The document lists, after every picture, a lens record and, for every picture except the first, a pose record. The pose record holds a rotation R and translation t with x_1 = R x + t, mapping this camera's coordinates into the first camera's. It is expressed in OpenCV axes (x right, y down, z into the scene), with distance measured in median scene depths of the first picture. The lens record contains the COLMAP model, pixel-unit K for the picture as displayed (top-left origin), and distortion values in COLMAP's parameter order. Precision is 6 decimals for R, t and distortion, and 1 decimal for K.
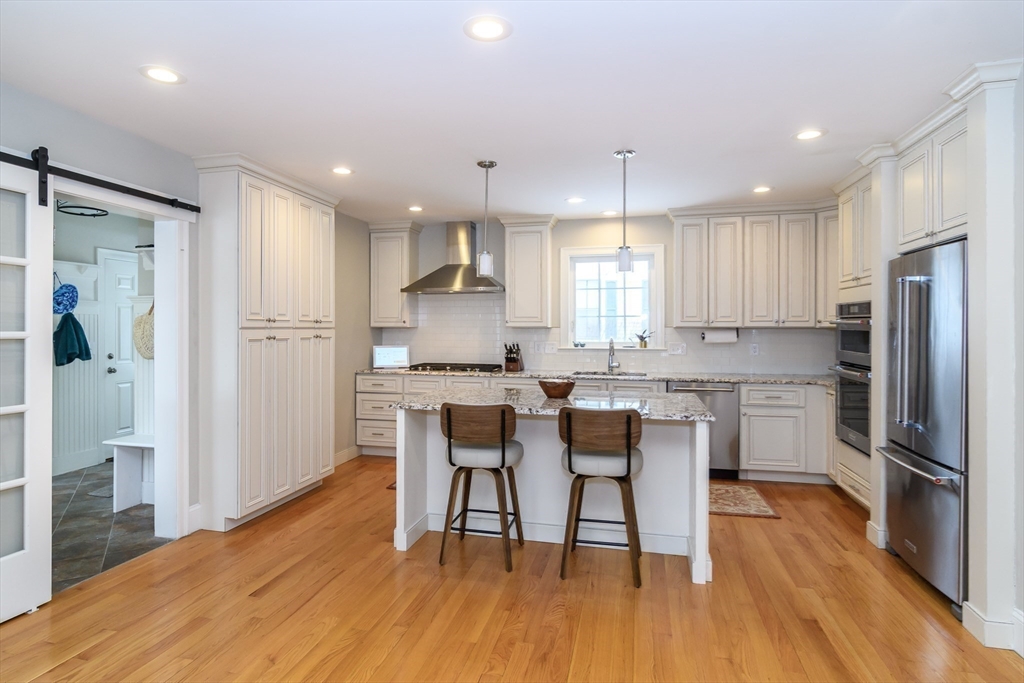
lens RADIAL K [[554.4, 0, 509.1], [0, 554.4, 333.5], [0, 0, 1]] dist [-0.040547, -0.001116]
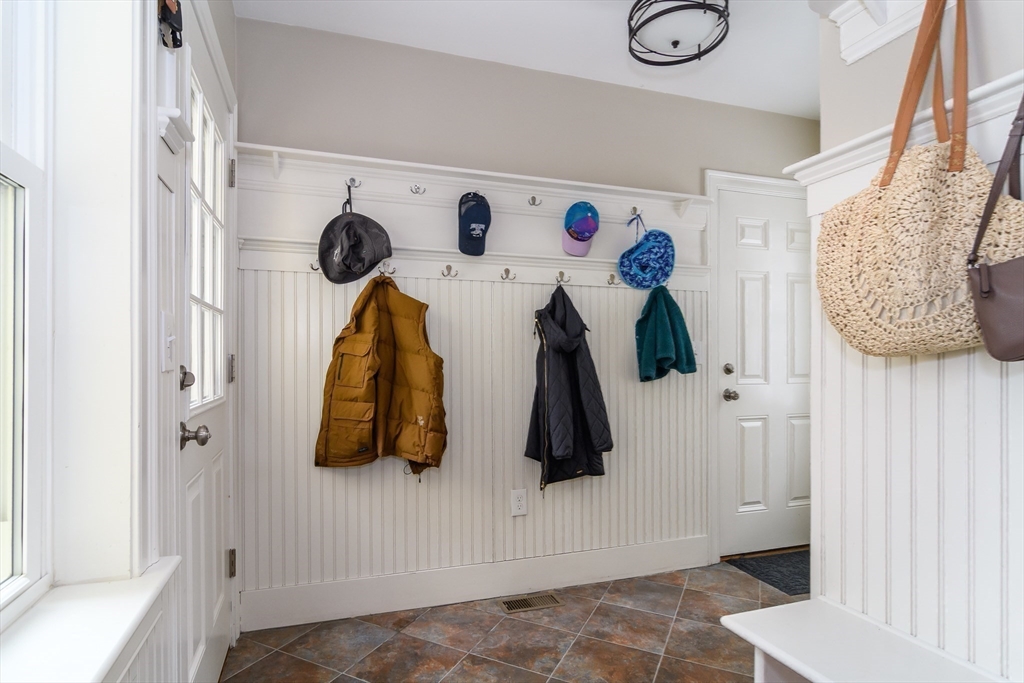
lens RADIAL K [[546.0, 0, 509.1], [0, 546.0, 350.4], [0, 0, 1]] dist [-0.000568, -0.000086]
pose [[0.541304, -0.016293, -0.840669, -0.429144], [-0.004993, 0.999732, -0.022590, 0.040201], [0.840812, 0.016425, 0.541078, 0.565131]]
